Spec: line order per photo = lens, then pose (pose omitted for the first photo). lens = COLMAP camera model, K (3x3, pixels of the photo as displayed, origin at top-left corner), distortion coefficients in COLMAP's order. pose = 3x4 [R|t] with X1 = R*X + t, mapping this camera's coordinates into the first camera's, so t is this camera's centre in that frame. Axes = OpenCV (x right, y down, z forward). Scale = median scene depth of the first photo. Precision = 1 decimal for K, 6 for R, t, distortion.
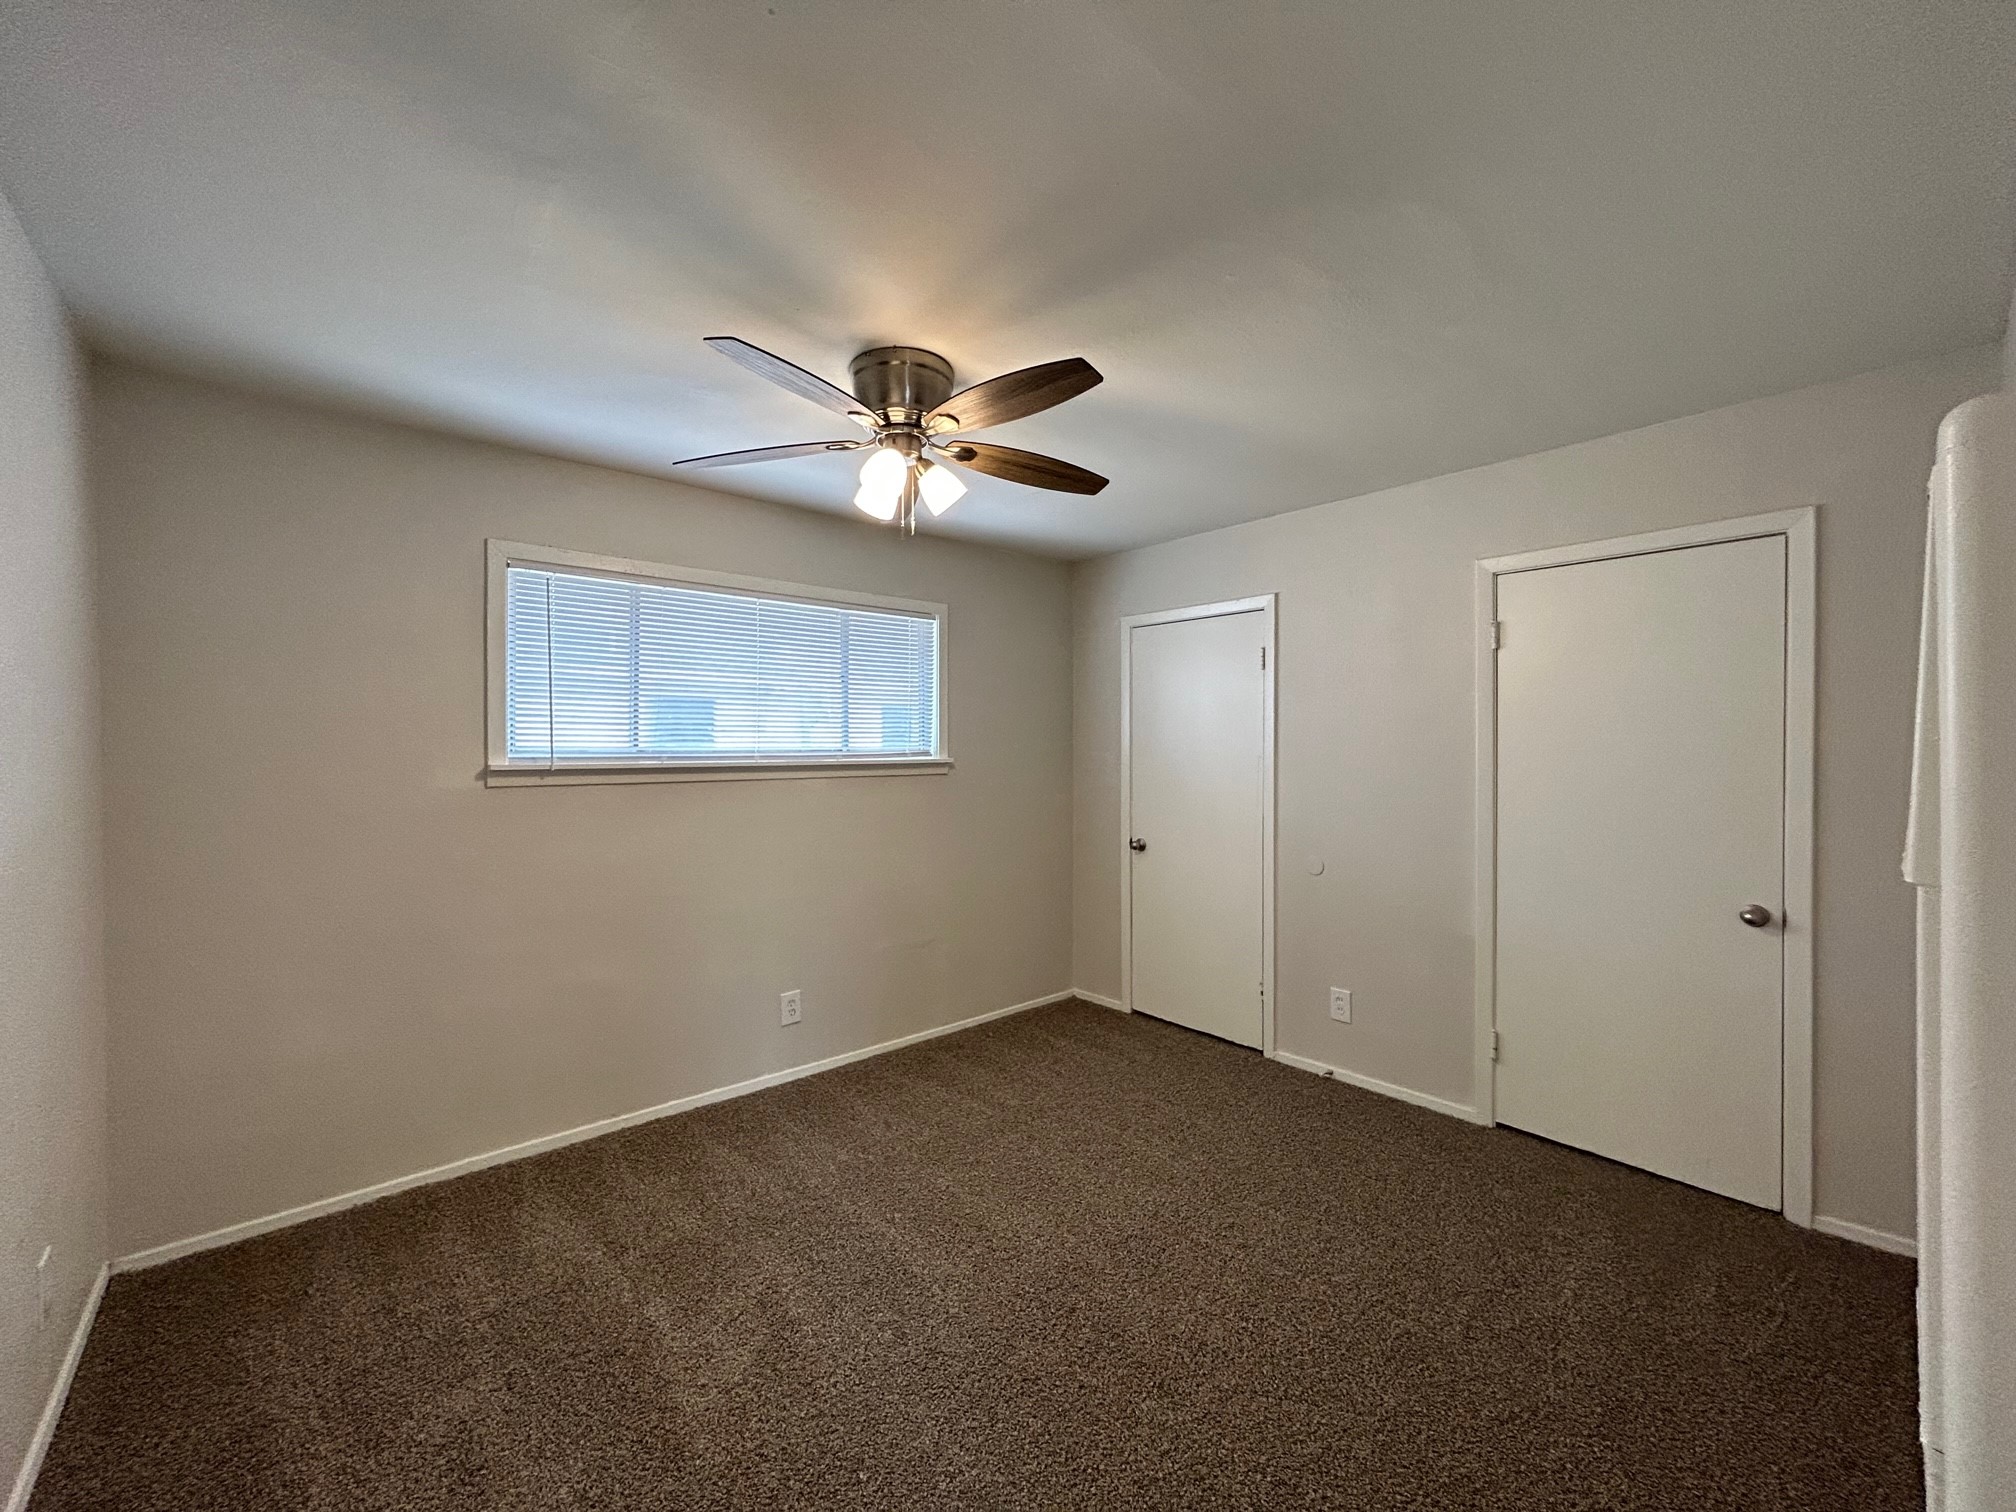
lens RADIAL K [[807.9, 0, 1008.7], [0, 807.9, 745.5], [0, 0, 1]] dist [-0.013680, 0.000195]
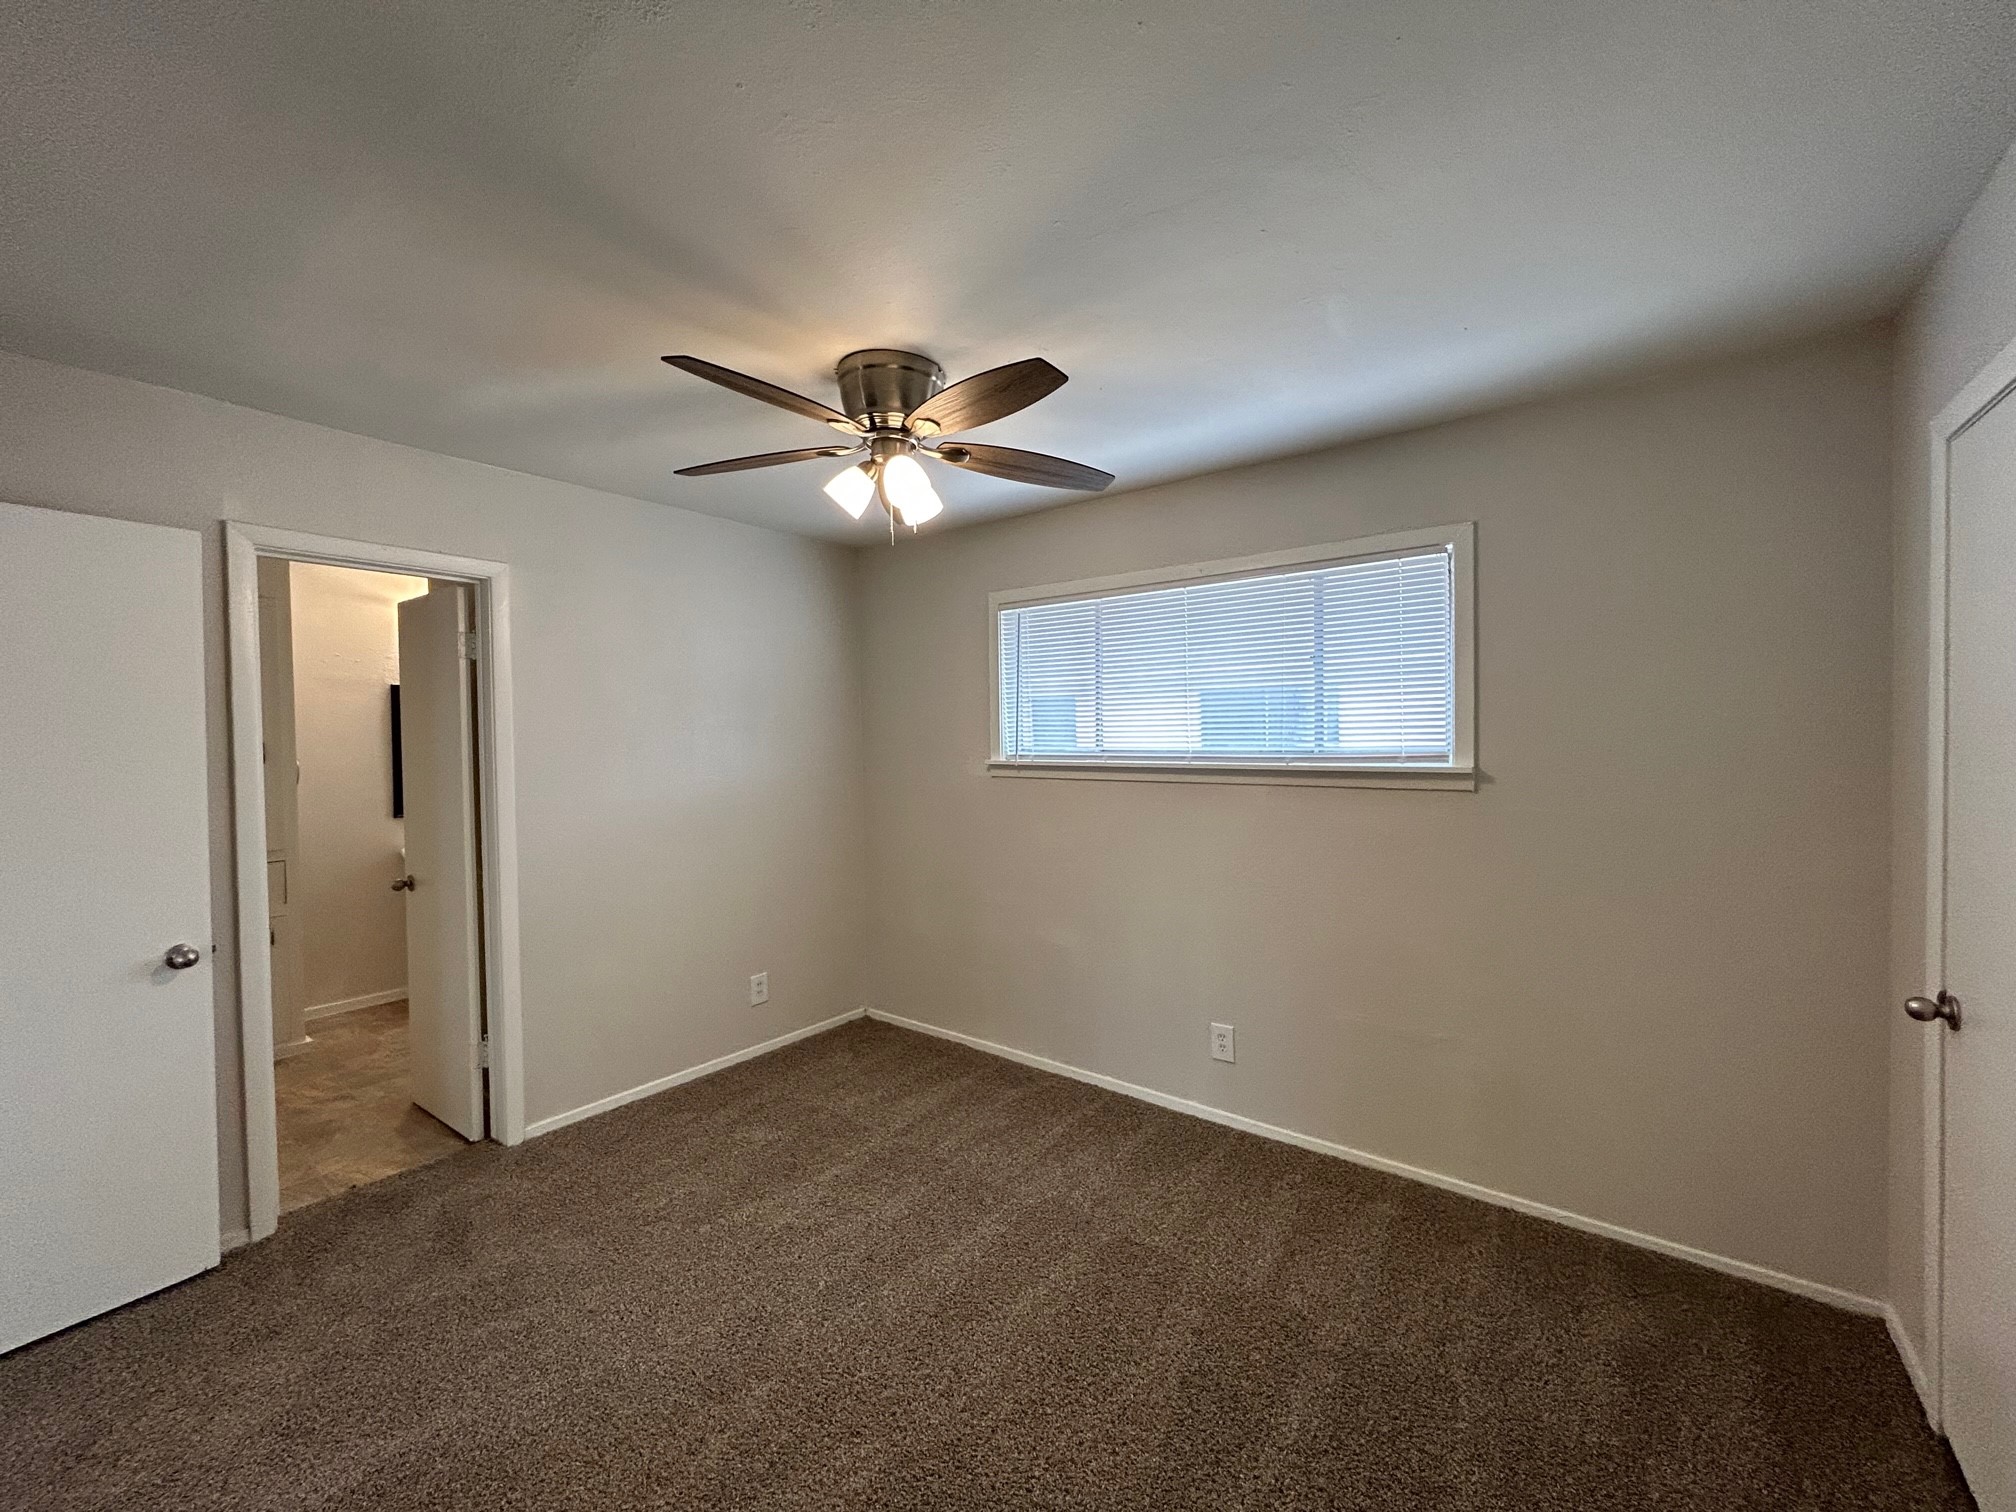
lens RADIAL K [[814.2, 0, 1007.4], [0, 814.2, 752.5], [0, 0, 1]] dist [0.003024, 0.000632]
pose [[0.189469, 0.017390, -0.981733, 0.559640], [0.010611, 0.999749, 0.019757, -0.012759], [0.981829, -0.014160, 0.189237, 0.607220]]
